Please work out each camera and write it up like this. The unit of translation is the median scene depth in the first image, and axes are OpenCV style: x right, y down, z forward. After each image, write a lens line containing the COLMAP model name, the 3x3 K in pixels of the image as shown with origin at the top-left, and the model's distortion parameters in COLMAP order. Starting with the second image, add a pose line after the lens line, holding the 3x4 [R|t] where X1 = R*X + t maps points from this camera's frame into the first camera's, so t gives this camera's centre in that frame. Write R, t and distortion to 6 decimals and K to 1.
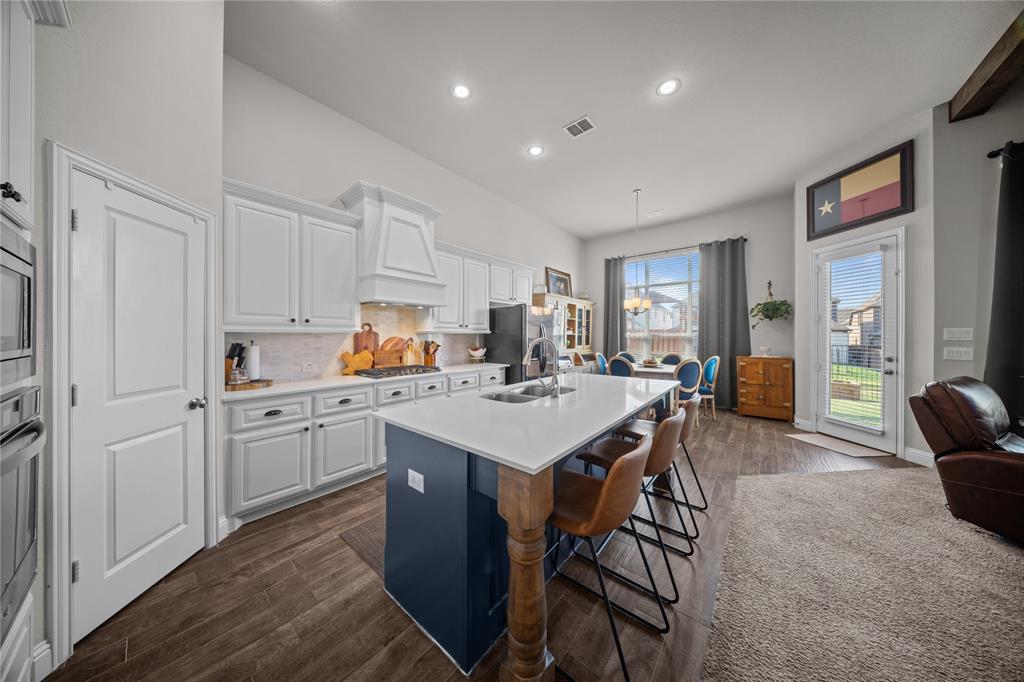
lens RADIAL K [[300.4, 0, 518.0], [0, 300.4, 335.0], [0, 0, 1]] dist [-0.001364, -0.001000]
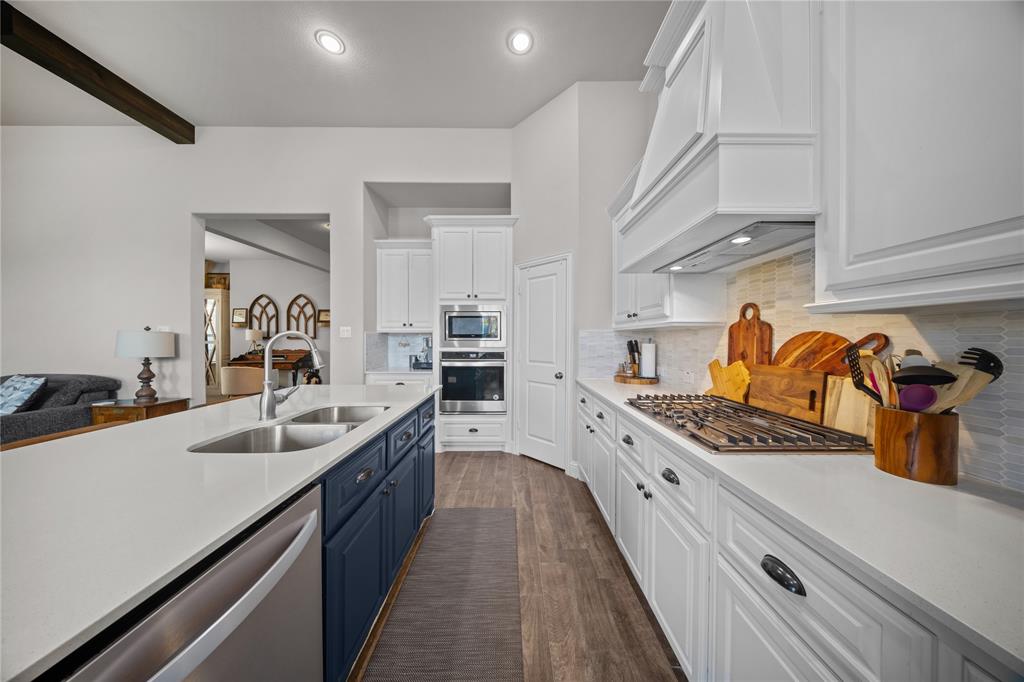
lens RADIAL K [[300.4, 0, 508.8], [0, 300.4, 339.7], [0, 0, 1]] dist [-0.001364, -0.001000]
pose [[-0.782231, 0.002318, -0.622984, 0.065468], [-0.001063, 0.999987, 0.005056, 0.012527], [0.622987, 0.004617, -0.782218, 0.951153]]
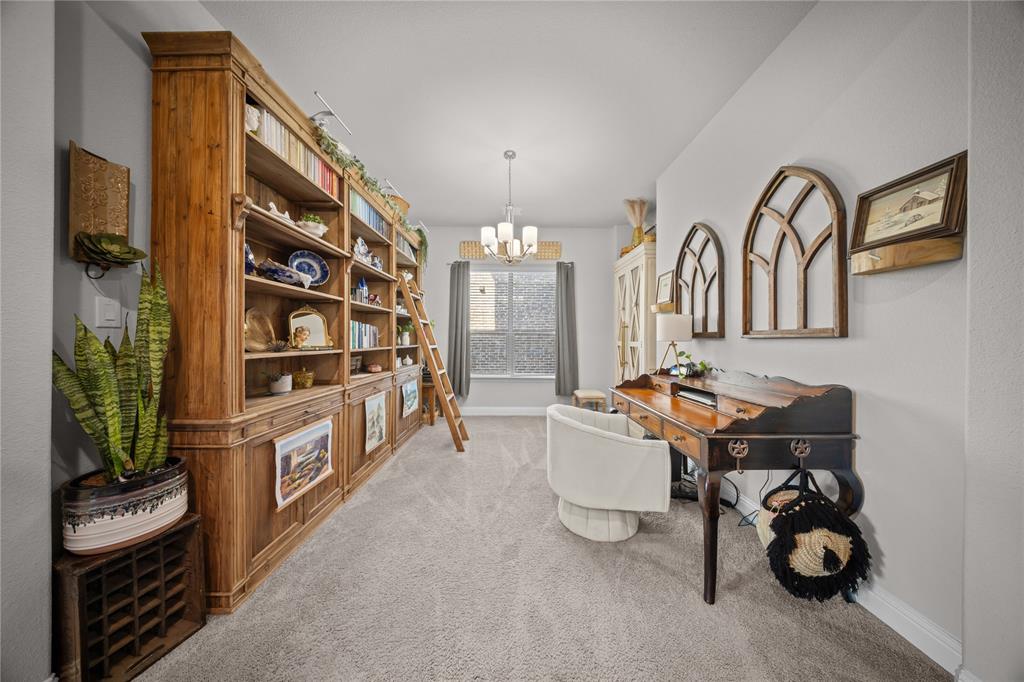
lens RADIAL K [[300.4, 0, 518.5], [0, 300.4, 338.9], [0, 0, 1]] dist [-0.001364, -0.001000]
pose [[-0.646195, -0.006105, 0.763148, -0.163004], [-0.003923, 0.999981, 0.004678, 0.019809], [-0.763162, 0.000029, -0.646207, -0.552164]]
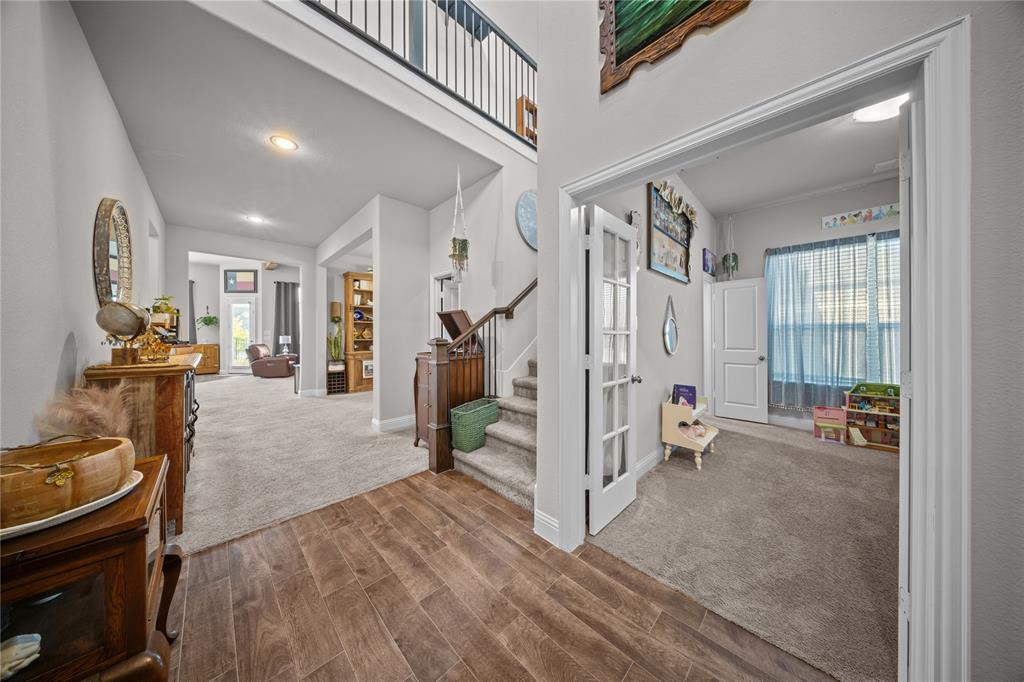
lens RADIAL K [[300.4, 0, 512.5], [0, 300.4, 335.0], [0, 0, 1]] dist [-0.001364, -0.001000]
pose [[0.094362, -0.002626, 0.995534, -1.238847], [0.002897, 0.999993, 0.002363, 0.017529], [-0.995534, 0.002661, 0.094369, -1.569480]]
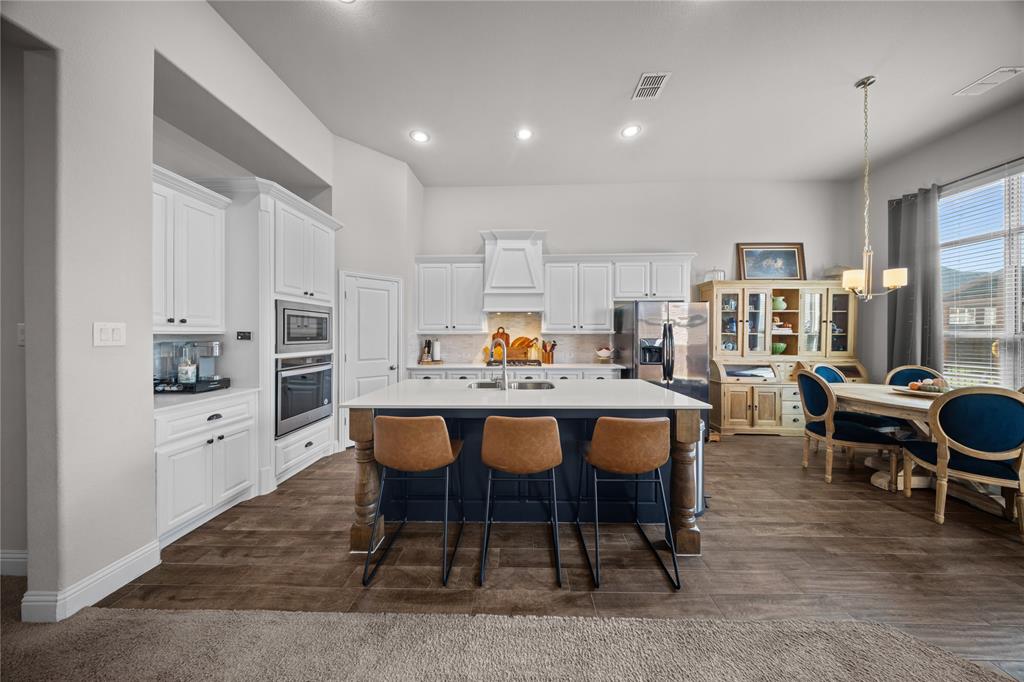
lens RADIAL K [[300.4, 0, 516.8], [0, 300.4, 336.4], [0, 0, 1]] dist [-0.001364, -0.001000]
pose [[0.616182, 0.001938, -0.787601, 0.539849], [0.002575, 0.999987, 0.004475, -0.001399], [0.787599, -0.004785, 0.616169, 0.165518]]
